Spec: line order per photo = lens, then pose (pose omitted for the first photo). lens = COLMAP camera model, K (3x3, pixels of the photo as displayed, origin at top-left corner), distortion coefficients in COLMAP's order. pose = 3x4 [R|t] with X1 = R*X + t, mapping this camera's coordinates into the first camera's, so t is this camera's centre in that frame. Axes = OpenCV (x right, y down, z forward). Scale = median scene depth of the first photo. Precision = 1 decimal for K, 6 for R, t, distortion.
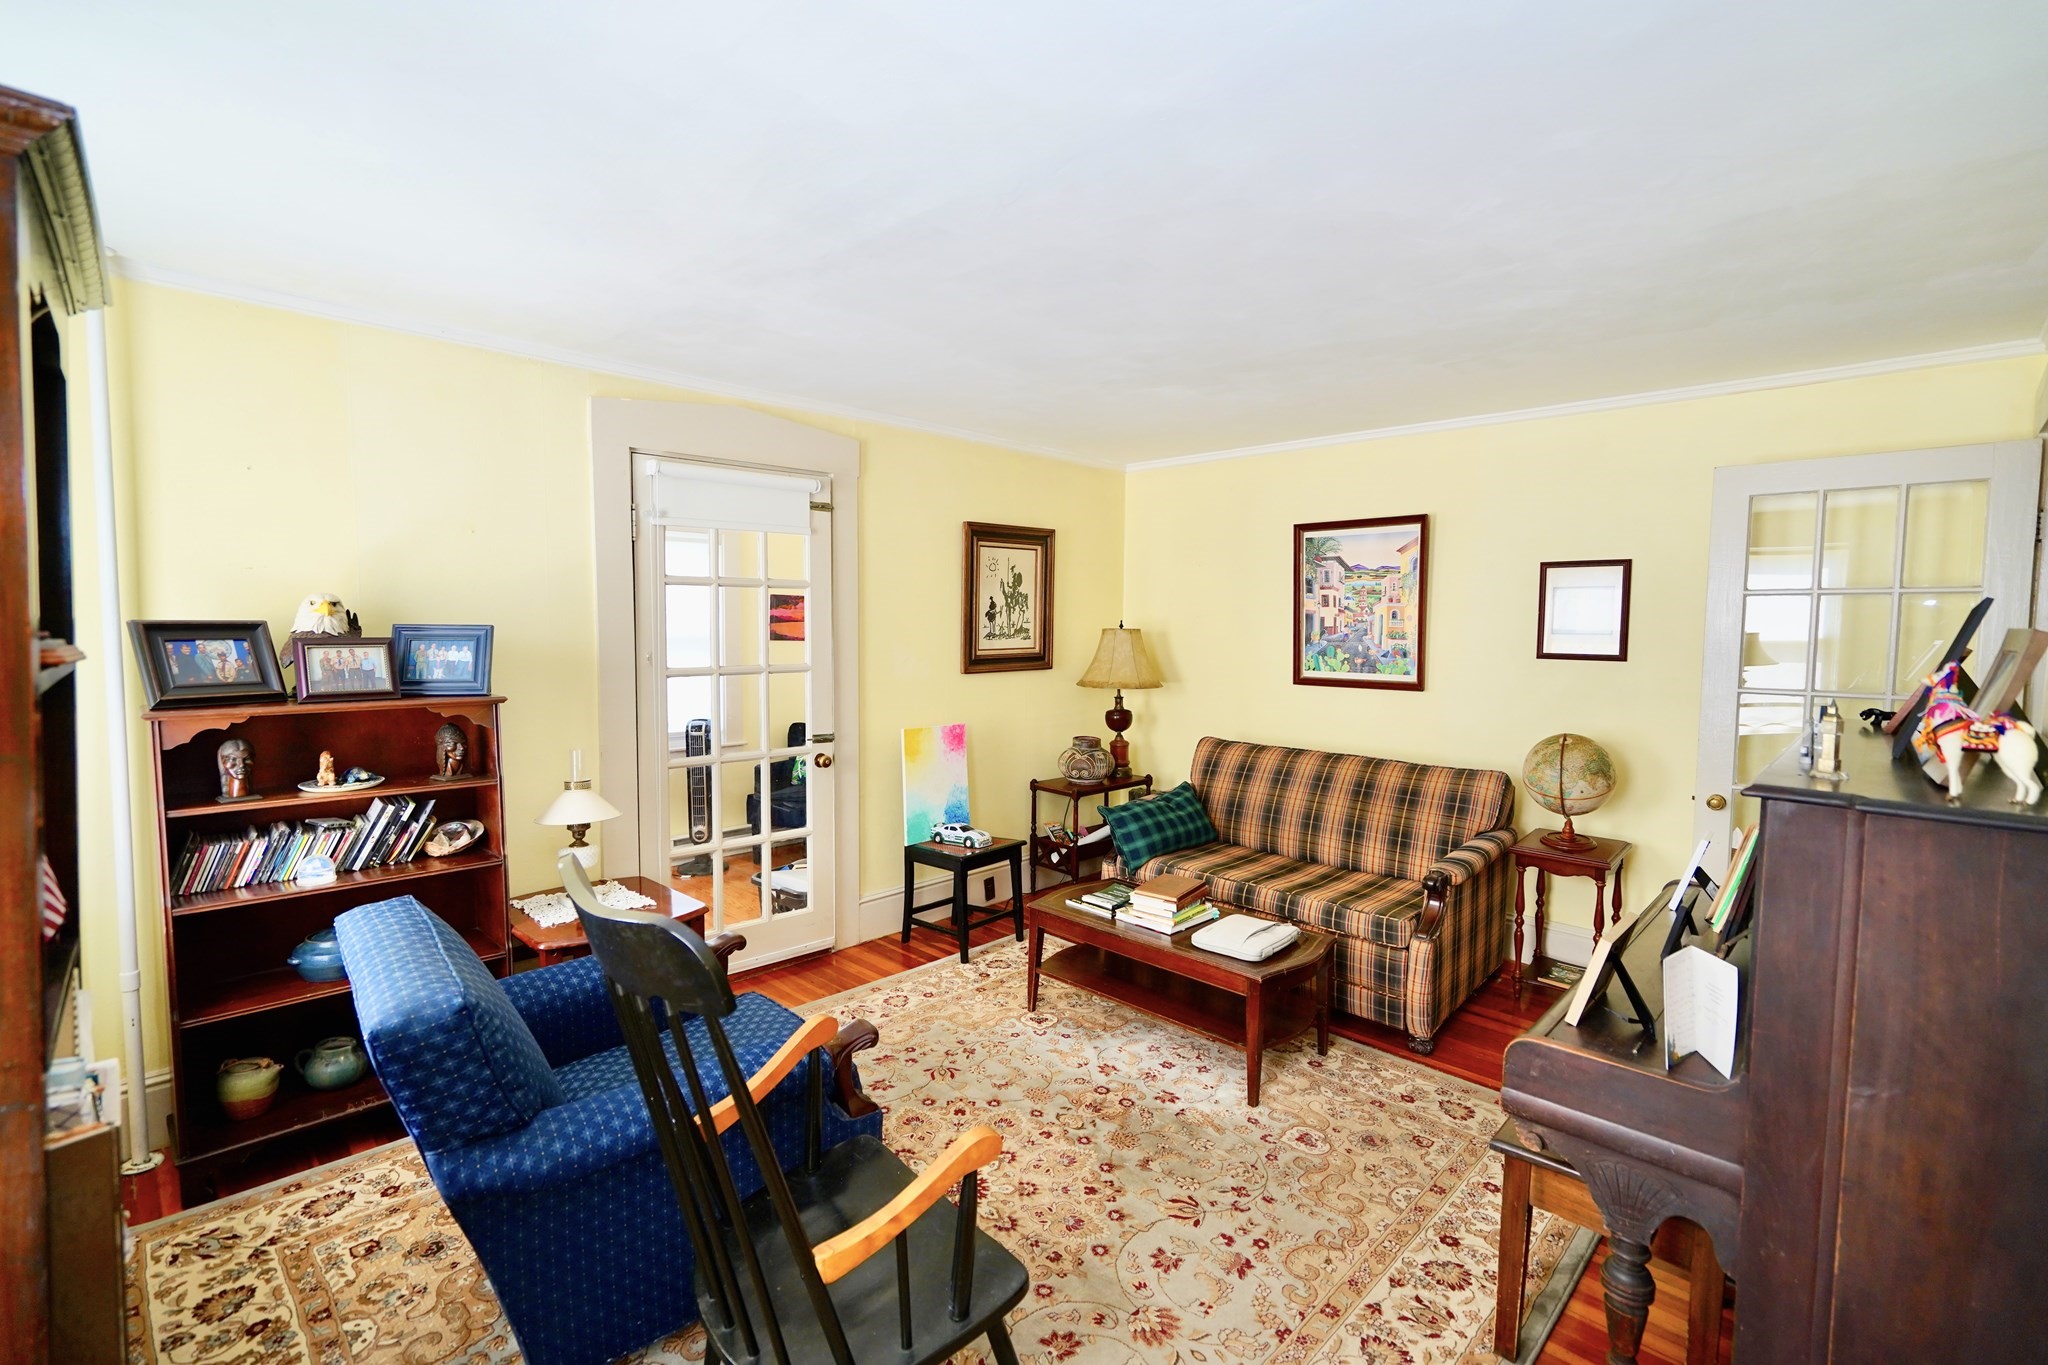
lens RADIAL K [[922.8, 0, 1019.4], [0, 922.8, 679.5], [0, 0, 1]] dist [-0.008283, 0.001422]
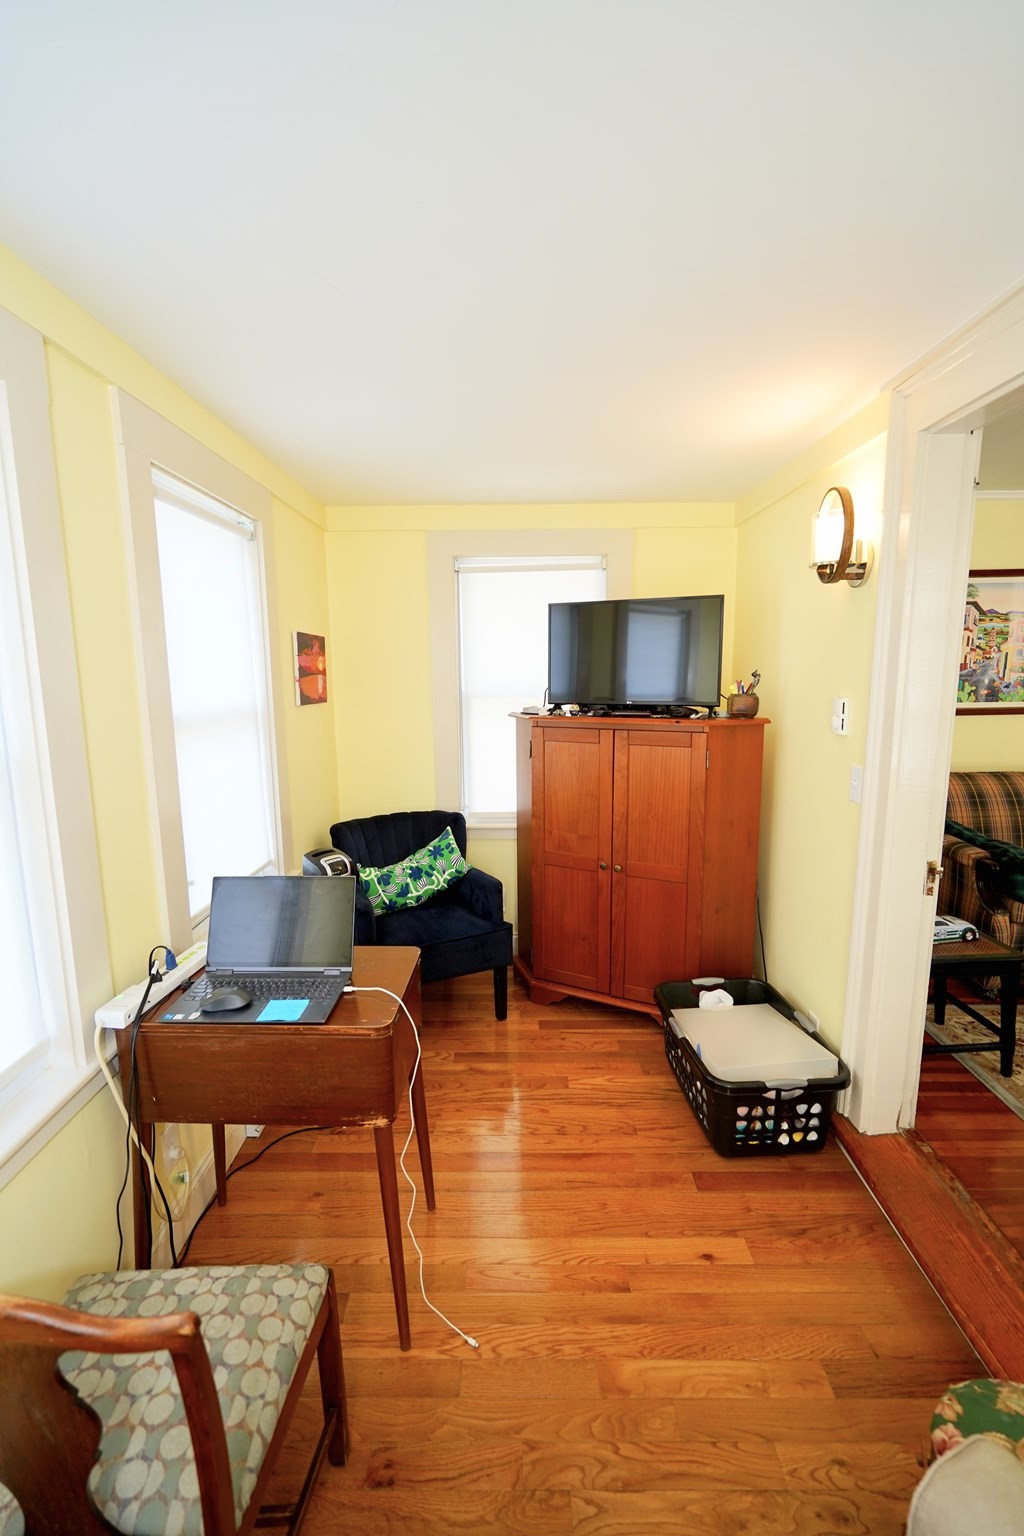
lens RADIAL K [[692.1, 0, 509.8], [0, 692.1, 777.3], [0, 0, 1]] dist [-0.008283, 0.001422]
pose [[0.720015, -0.132652, 0.681162, -0.508938], [0.063308, 0.990023, 0.125882, -0.045544], [-0.691064, -0.047514, 0.721230, 0.571119]]
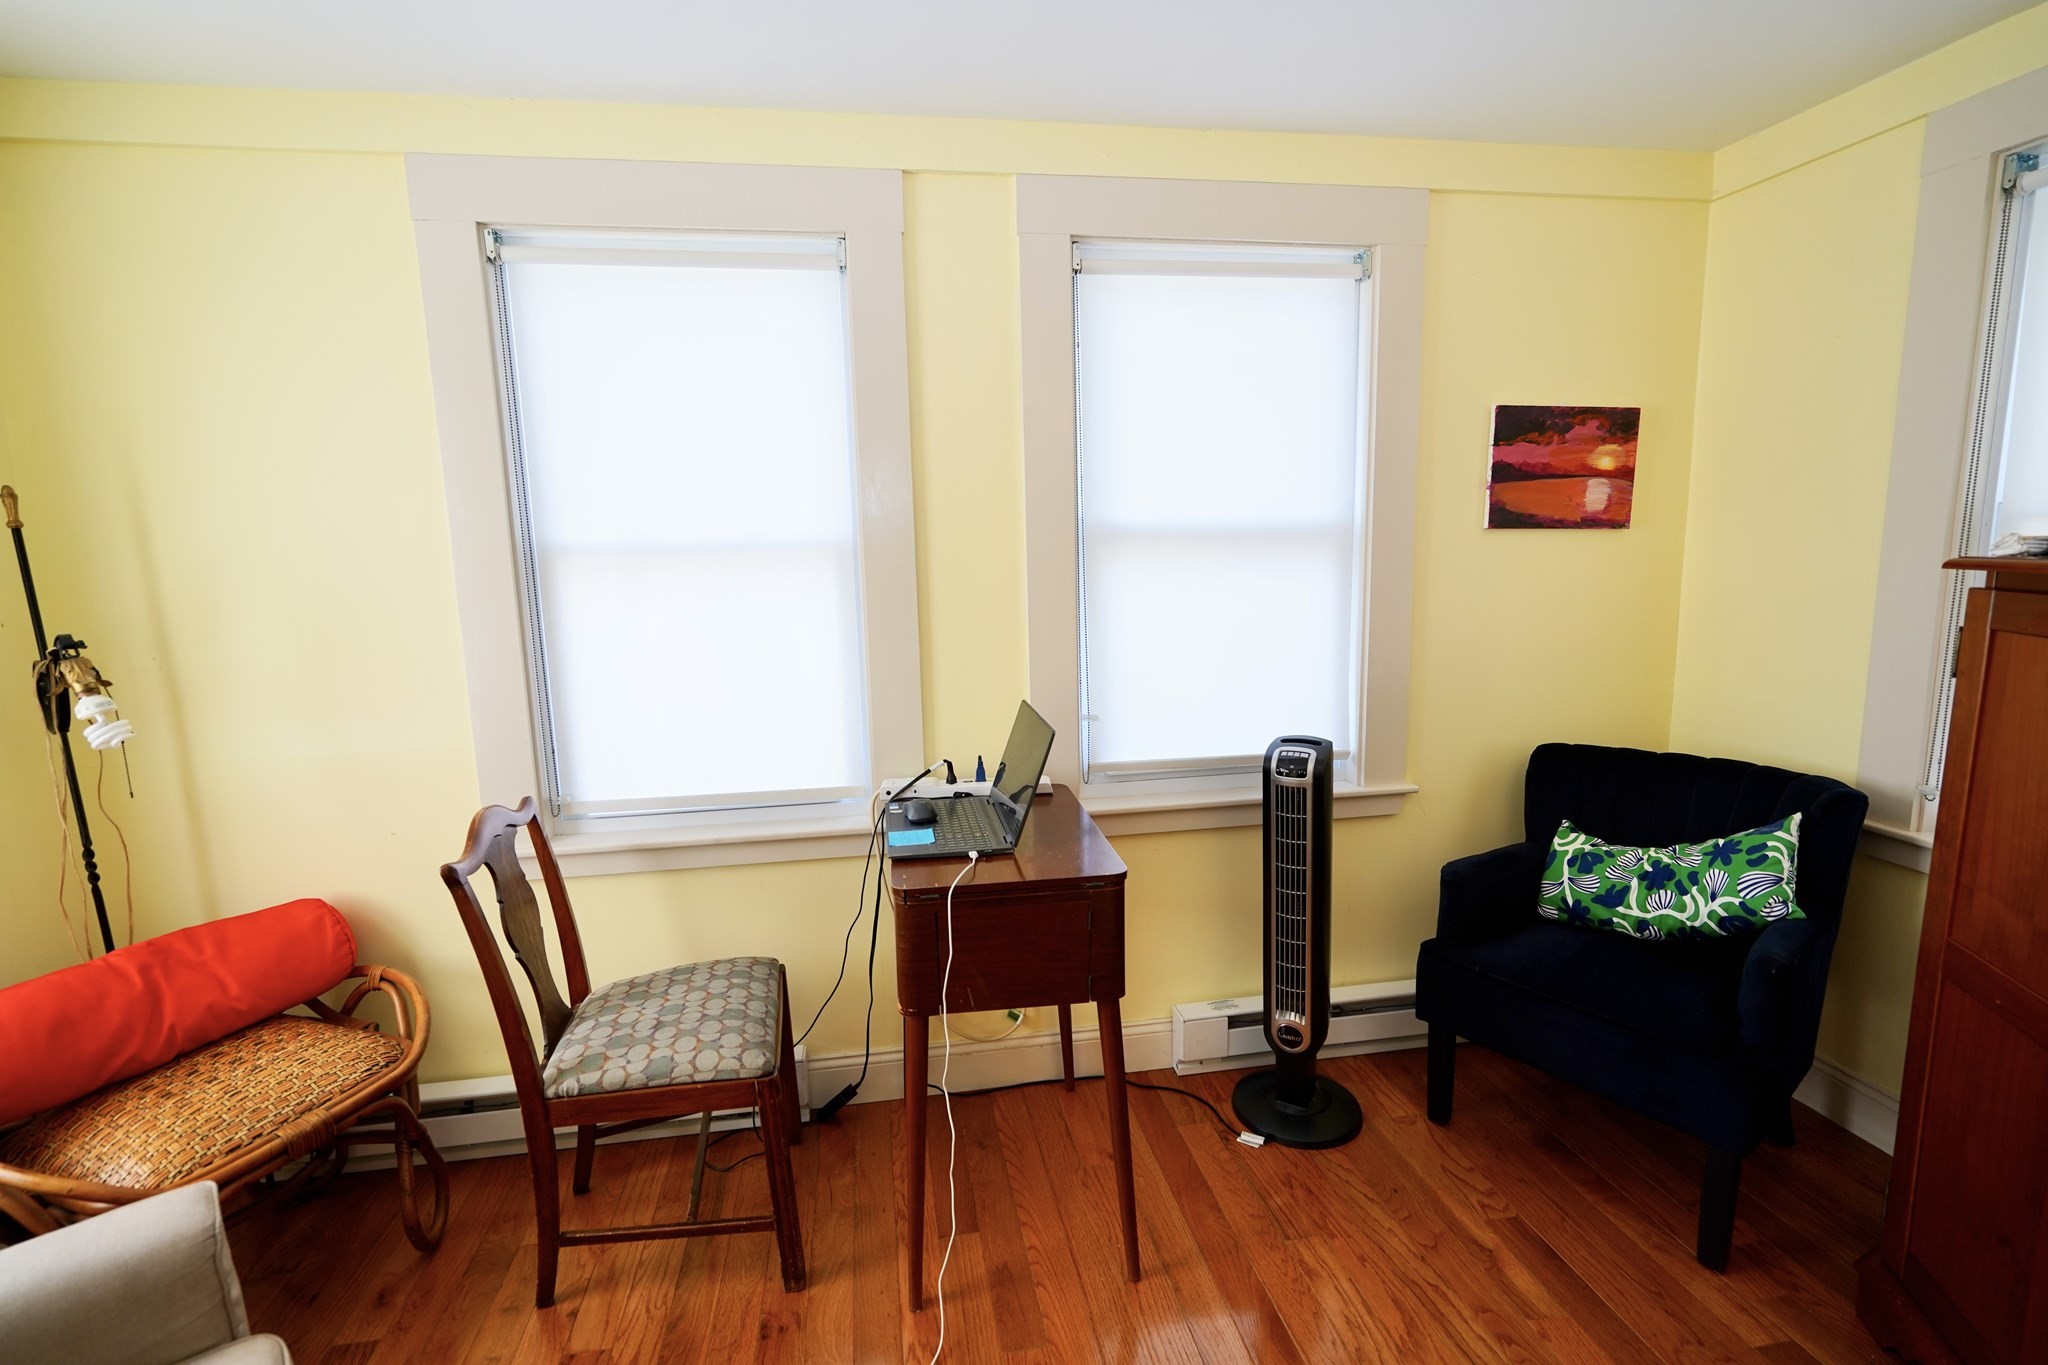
lens RADIAL K [[922.8, 0, 1013.3], [0, 922.8, 677.9], [0, 0, 1]] dist [-0.008283, 0.001422]
pose [[0.806484, 0.057501, -0.588454, -0.205570], [-0.003606, 0.995720, 0.092354, -0.015585], [0.591245, -0.072360, 0.803239, 0.585034]]
